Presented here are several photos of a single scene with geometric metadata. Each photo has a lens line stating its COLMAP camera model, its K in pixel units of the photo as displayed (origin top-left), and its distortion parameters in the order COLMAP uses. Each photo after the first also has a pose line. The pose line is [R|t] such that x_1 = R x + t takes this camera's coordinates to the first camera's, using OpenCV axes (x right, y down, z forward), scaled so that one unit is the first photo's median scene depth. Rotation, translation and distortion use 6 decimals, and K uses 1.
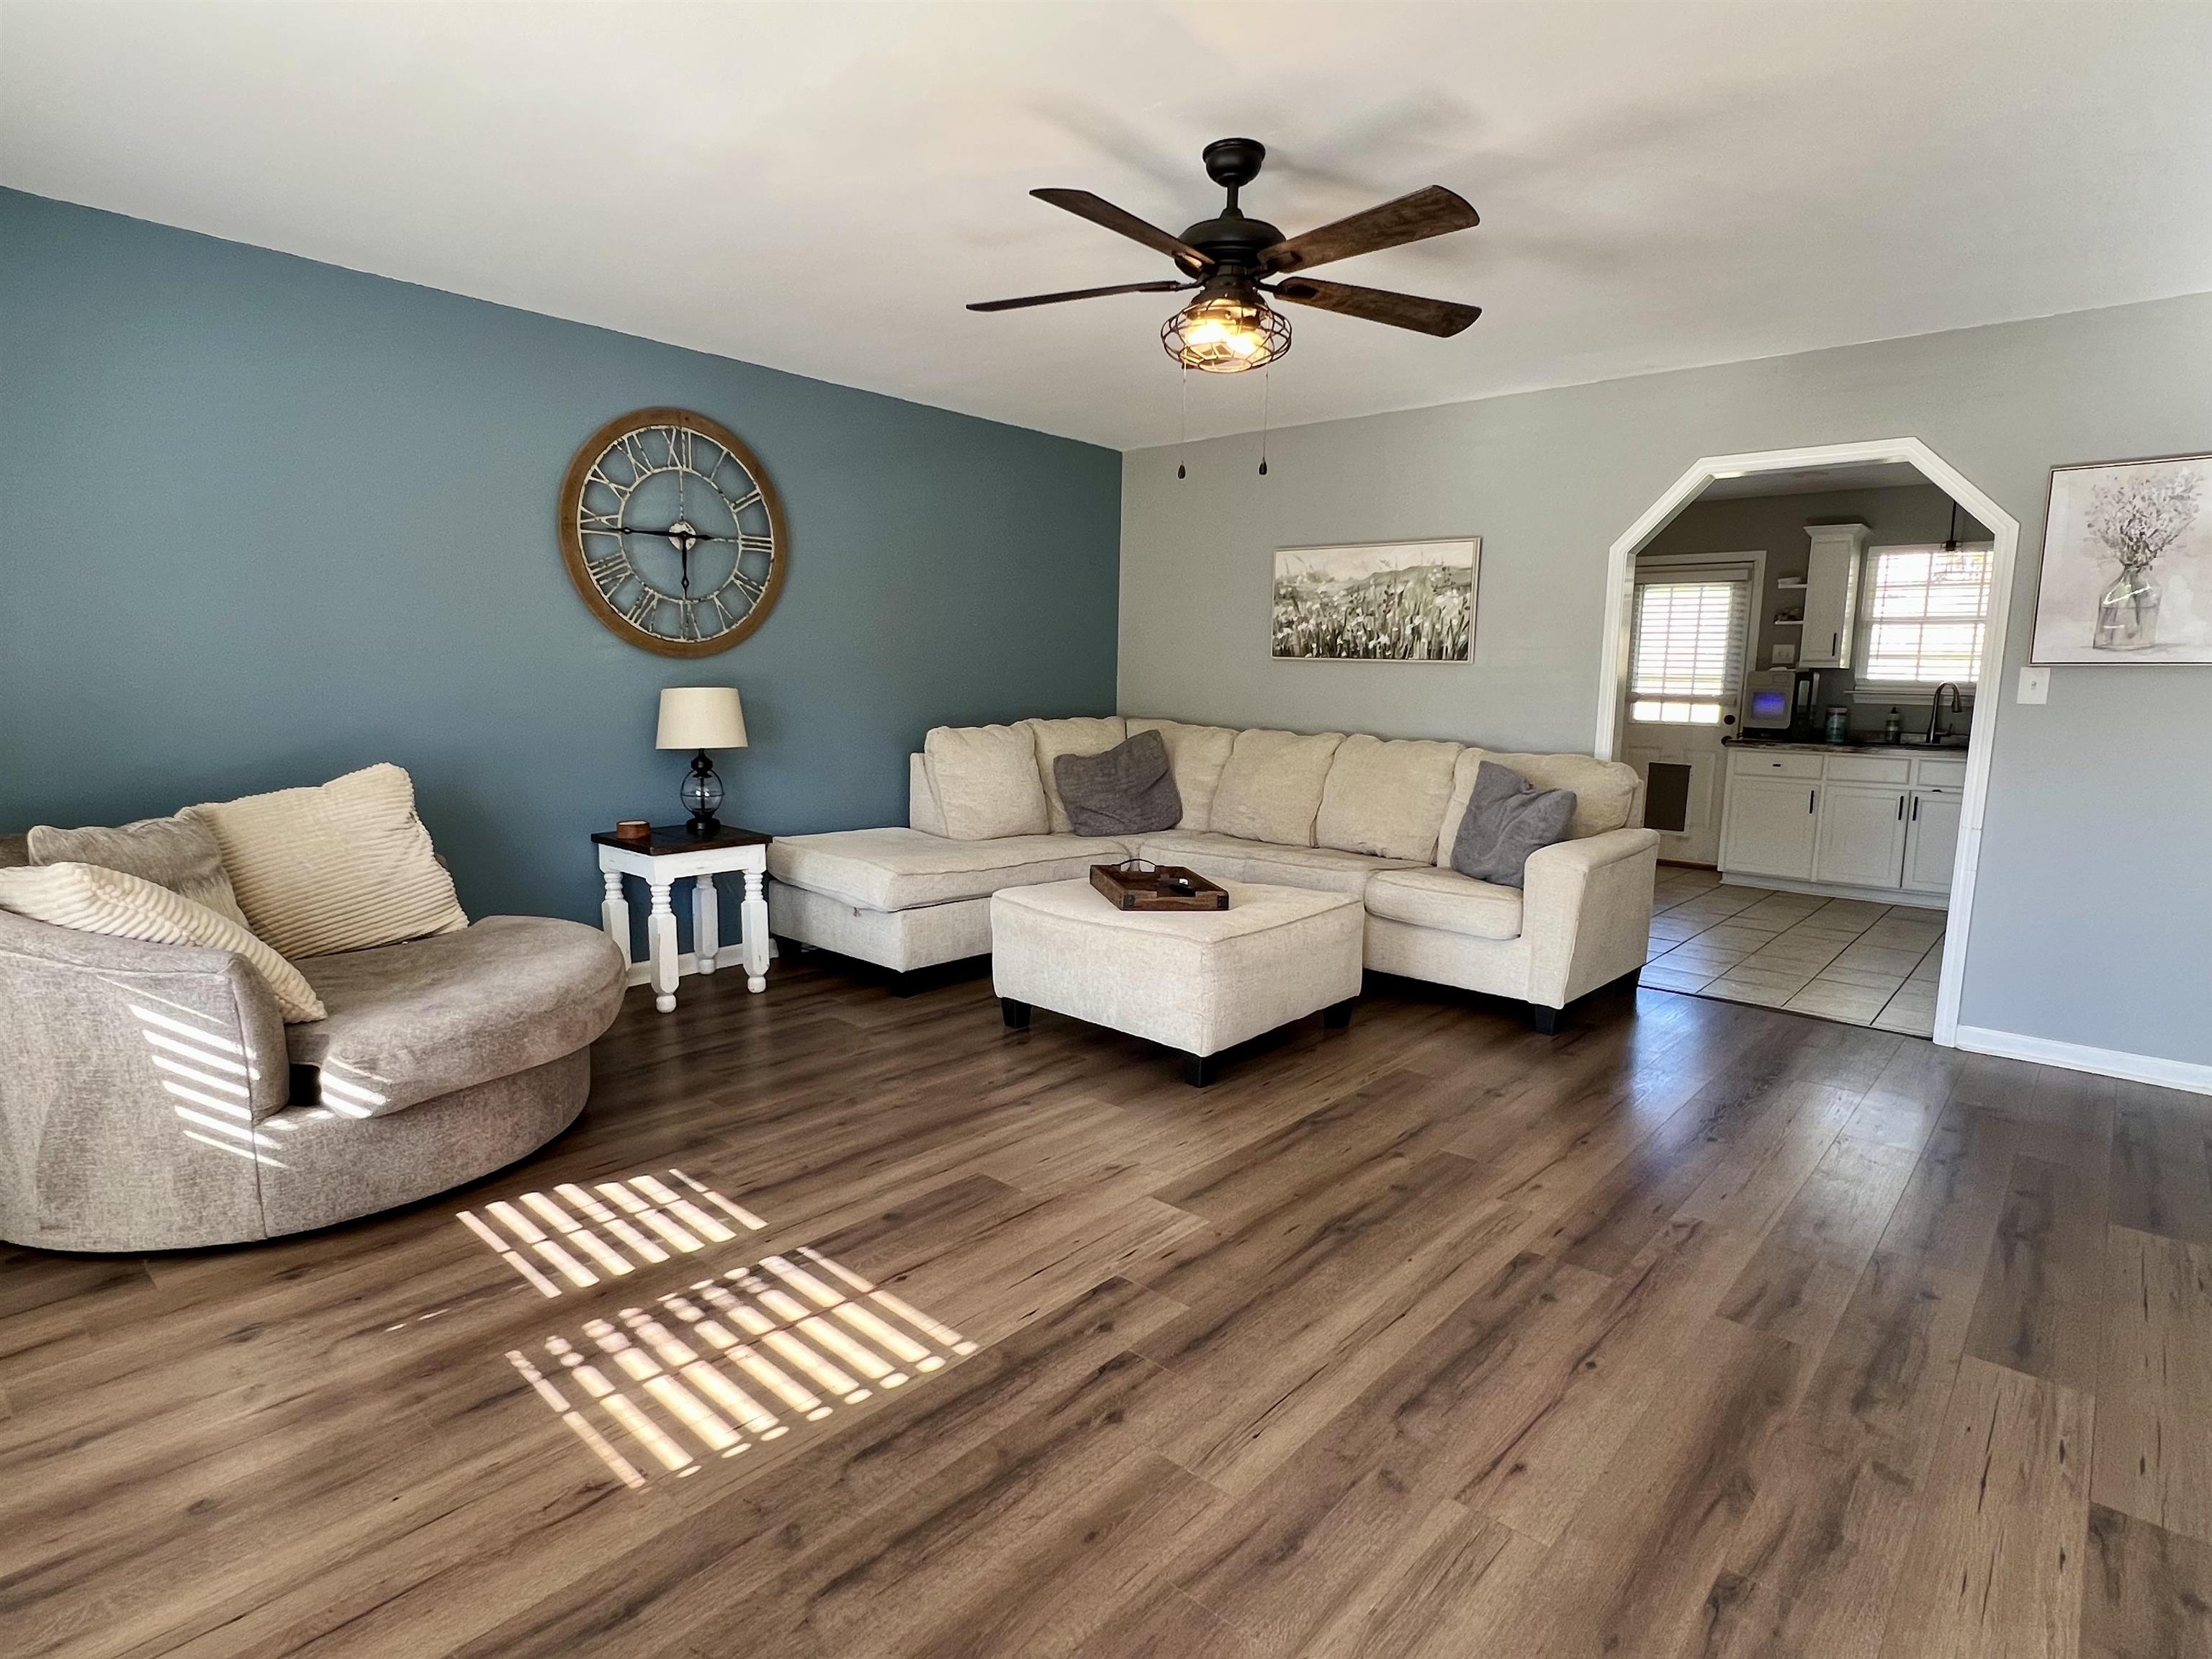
lens RADIAL K [[1140.1, 0, 1106.0], [0, 1140.1, 829.5], [0, 0, 1]] dist [0.002290, 0.000278]
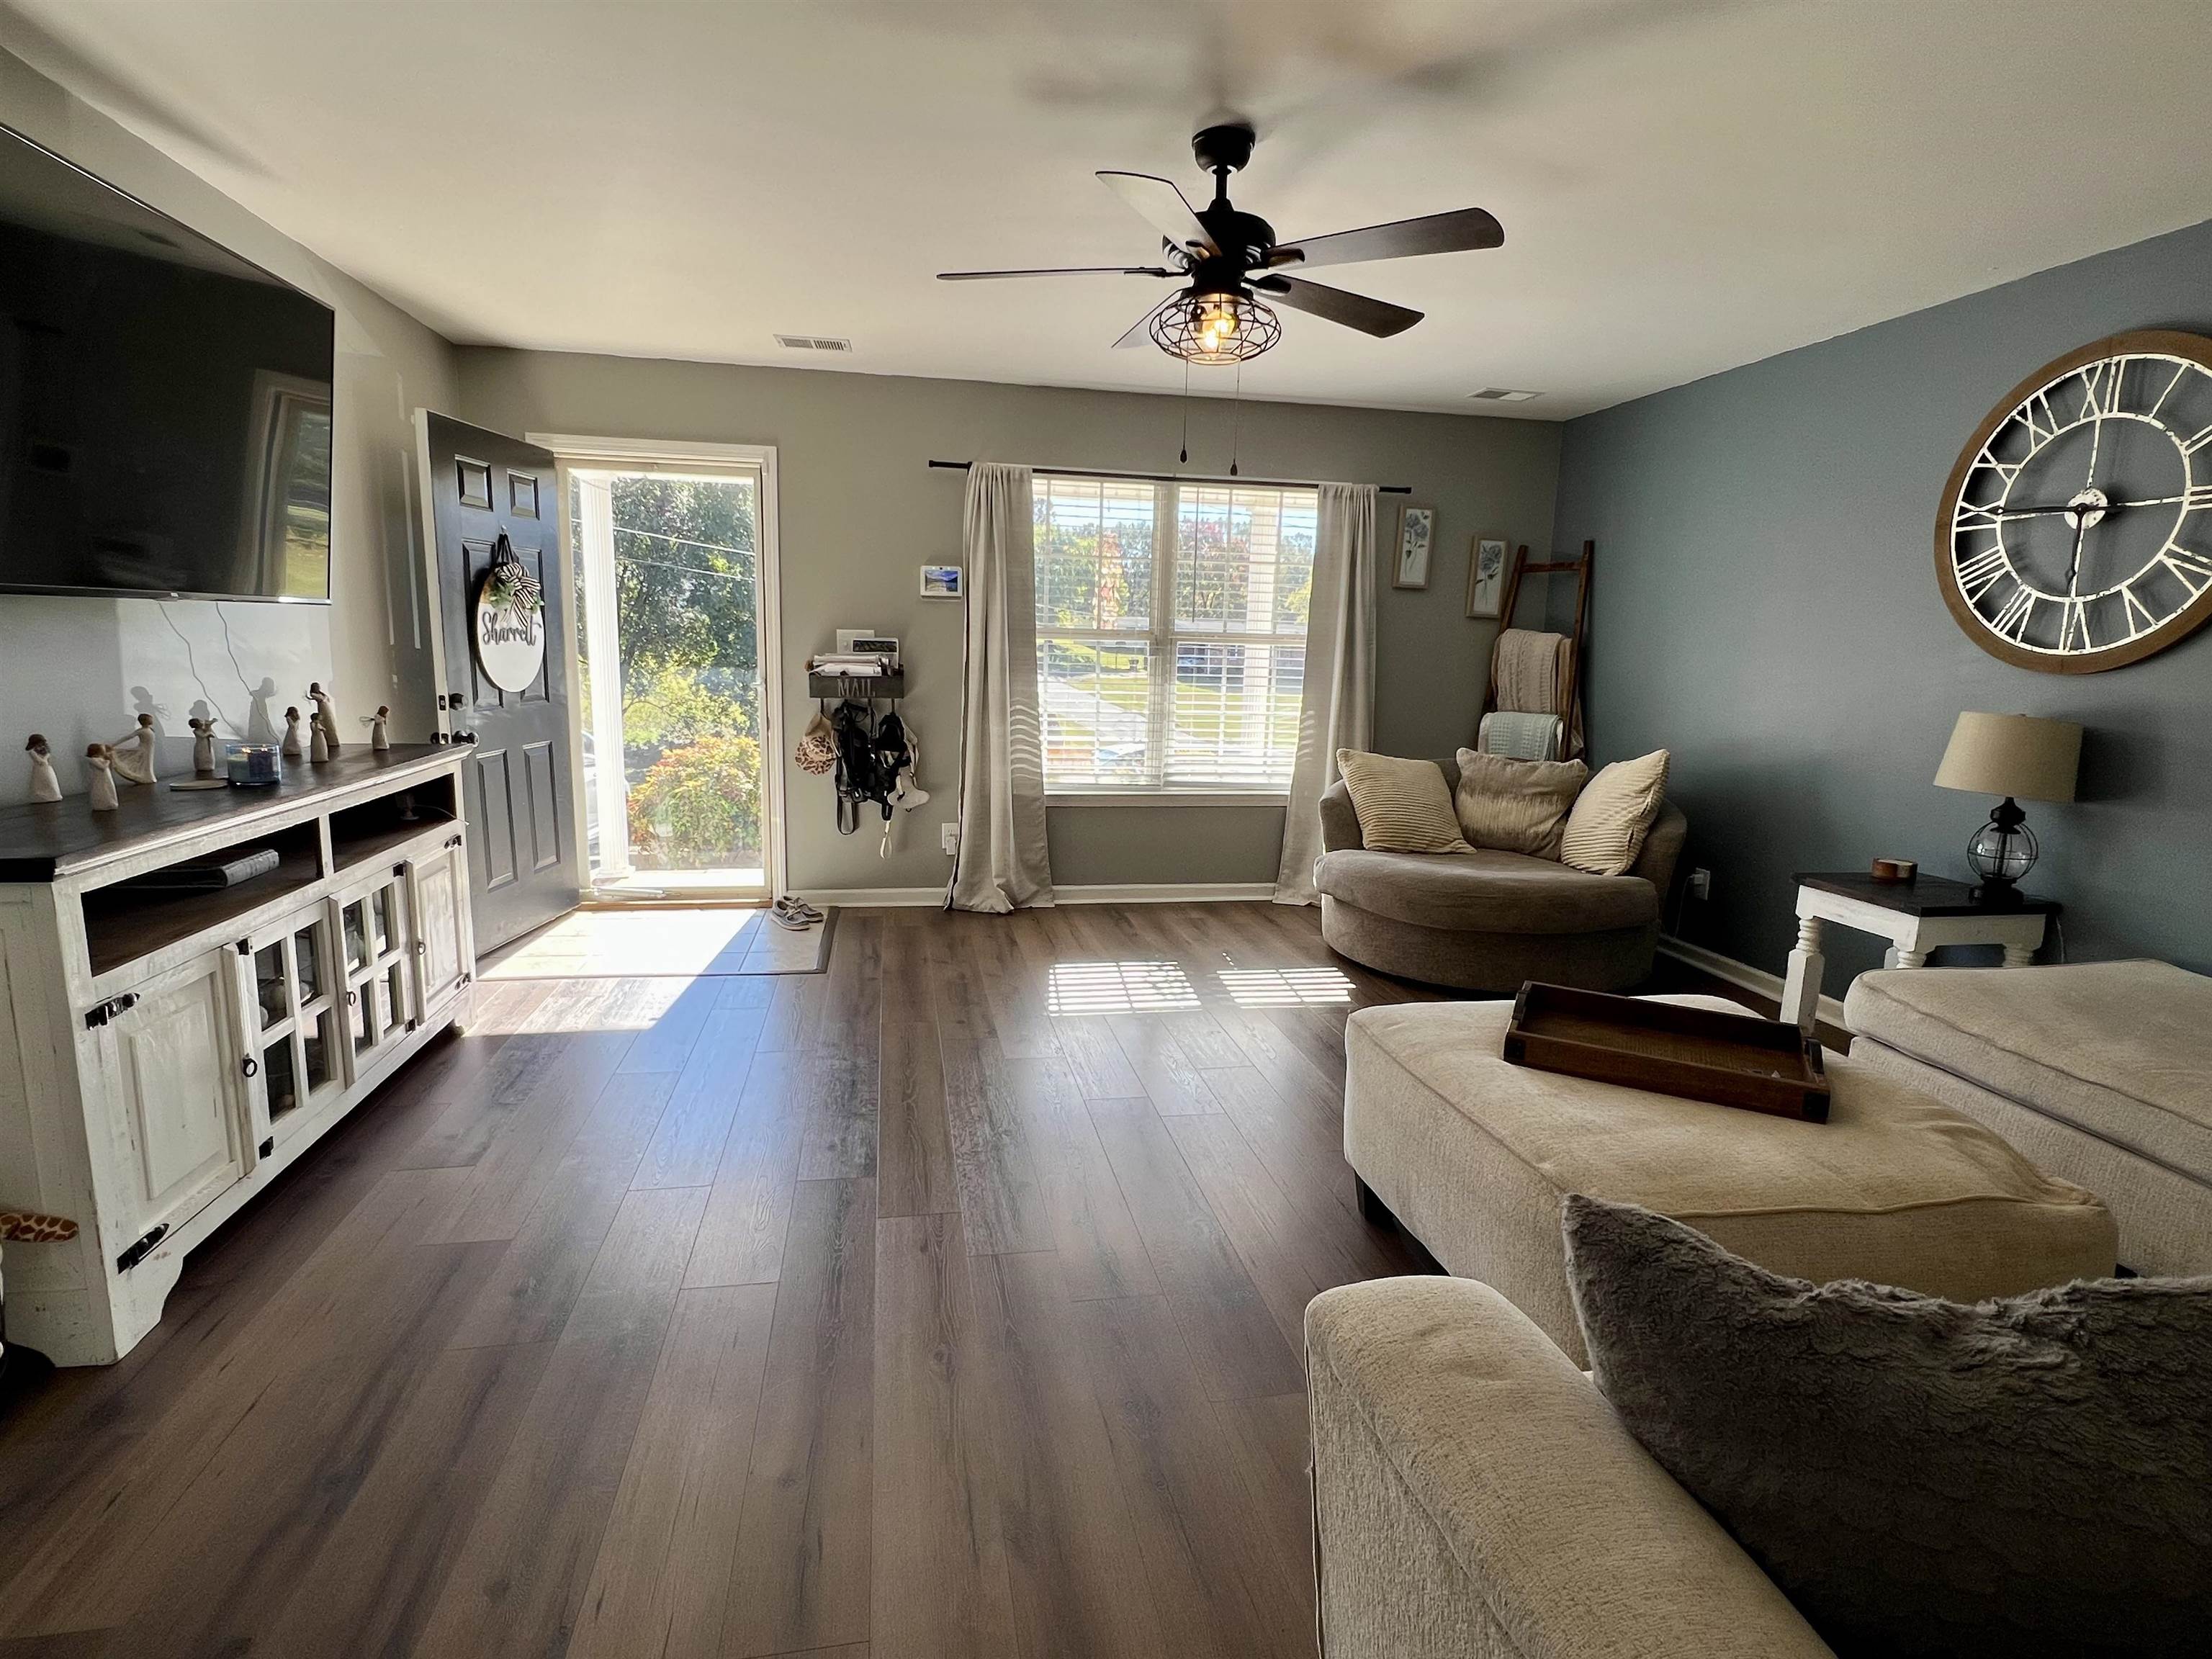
lens RADIAL K [[1107.6, 0, 1106.0], [0, 1107.6, 829.5], [0, 0, 1]] dist [-0.001480, -0.000283]
pose [[-0.602014, 0.101625, -0.791992, 1.053366], [-0.144100, 0.961755, 0.232942, -0.238513], [0.785376, 0.254360, -0.564346, 1.705126]]
